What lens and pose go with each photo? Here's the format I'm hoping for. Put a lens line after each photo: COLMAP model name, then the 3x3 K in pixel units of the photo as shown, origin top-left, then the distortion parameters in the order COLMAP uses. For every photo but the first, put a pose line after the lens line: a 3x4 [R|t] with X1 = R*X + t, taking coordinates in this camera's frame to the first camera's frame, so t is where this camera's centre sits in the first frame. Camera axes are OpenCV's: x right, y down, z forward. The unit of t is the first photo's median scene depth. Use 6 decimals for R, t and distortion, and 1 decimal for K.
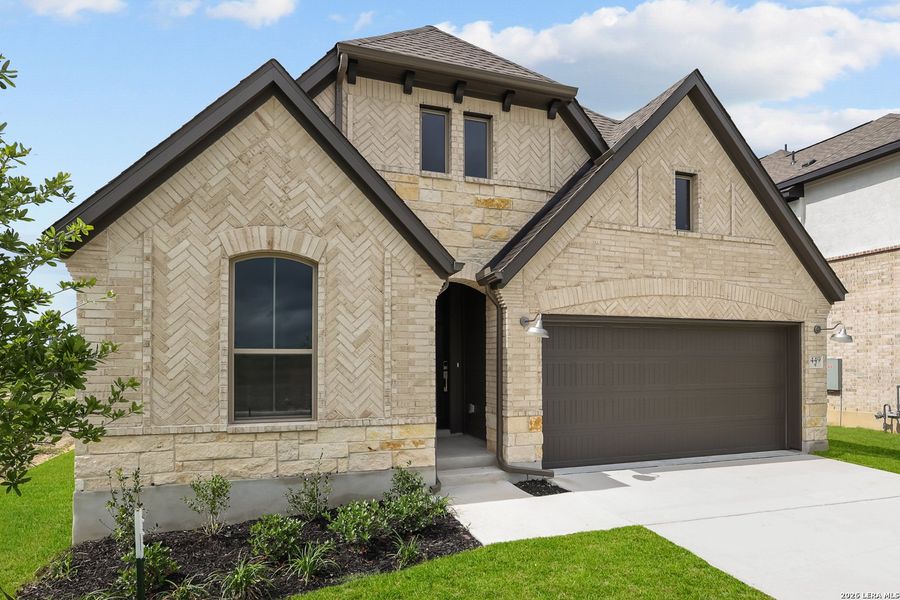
lens RADIAL K [[413.2, 0, 447.3], [0, 413.2, 300.9], [0, 0, 1]] dist [-0.001097, 0.000414]
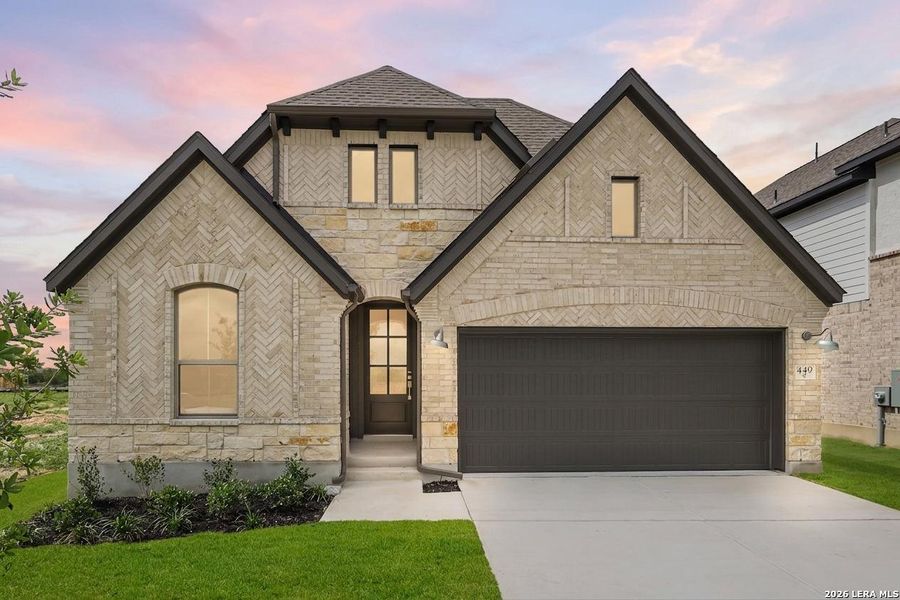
lens RADIAL K [[416.5, 0, 450.7], [0, 416.5, 313.6], [0, 0, 1]] dist [-0.000249, -0.000001]
pose [[0.973070, -0.031656, -0.228326, 0.455483], [0.031582, 0.999493, -0.003978, 0.001806], [0.228336, -0.003341, 0.973577, -0.051260]]
